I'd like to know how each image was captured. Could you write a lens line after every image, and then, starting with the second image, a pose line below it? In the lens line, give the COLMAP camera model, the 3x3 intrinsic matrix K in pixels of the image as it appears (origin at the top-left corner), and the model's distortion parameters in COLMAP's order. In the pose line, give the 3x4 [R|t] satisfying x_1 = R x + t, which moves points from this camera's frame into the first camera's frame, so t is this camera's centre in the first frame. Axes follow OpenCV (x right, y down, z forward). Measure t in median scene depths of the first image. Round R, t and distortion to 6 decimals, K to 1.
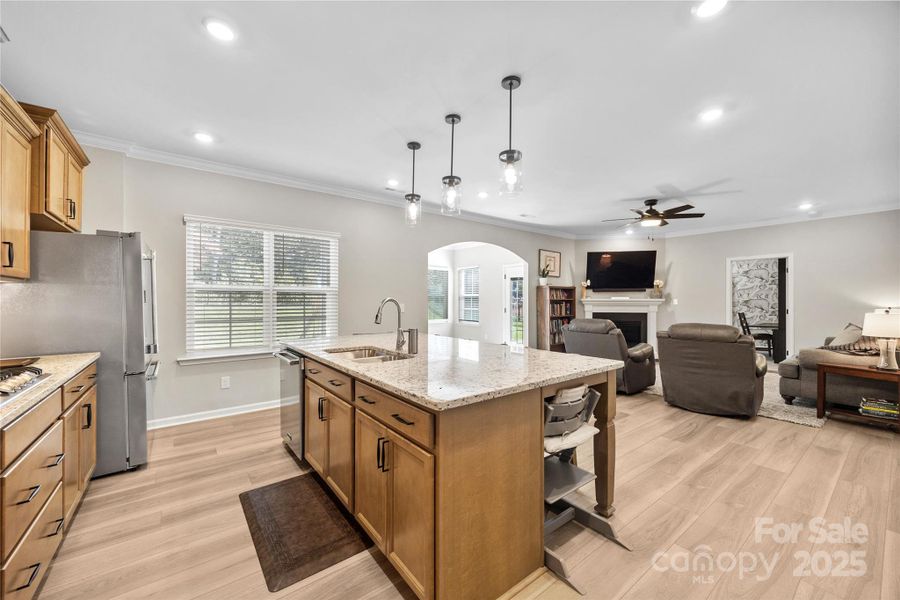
lens RADIAL K [[346.4, 0, 446.7], [0, 346.4, 298.4], [0, 0, 1]] dist [0.000959, 0.000097]
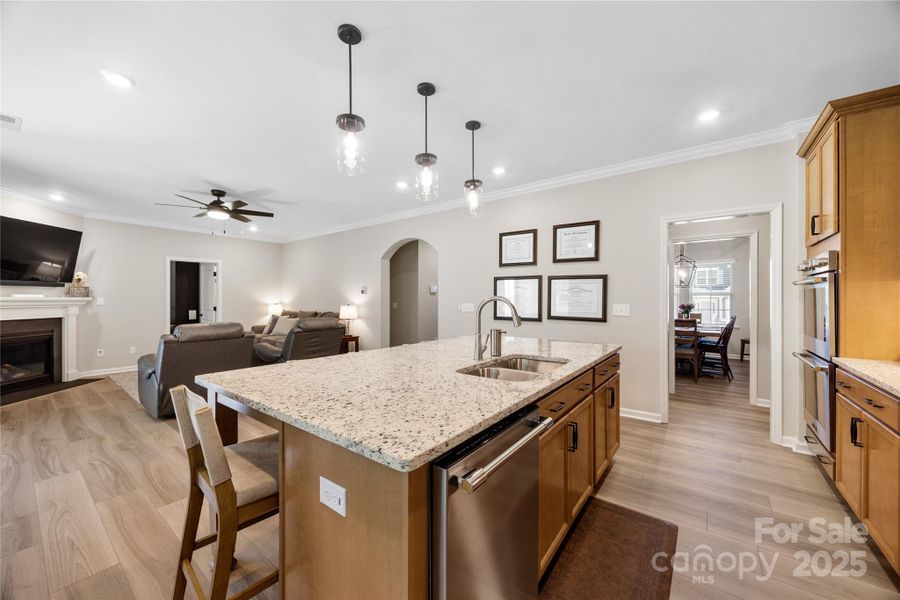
lens RADIAL K [[346.4, 0, 446.7], [0, 346.4, 298.4], [0, 0, 1]] dist [0.000959, 0.000097]
pose [[-0.255628, -0.003672, 0.966768, -0.463086], [-0.002685, 0.999992, 0.003088, -0.000960], [-0.966771, -0.001806, -0.255636, 0.653067]]
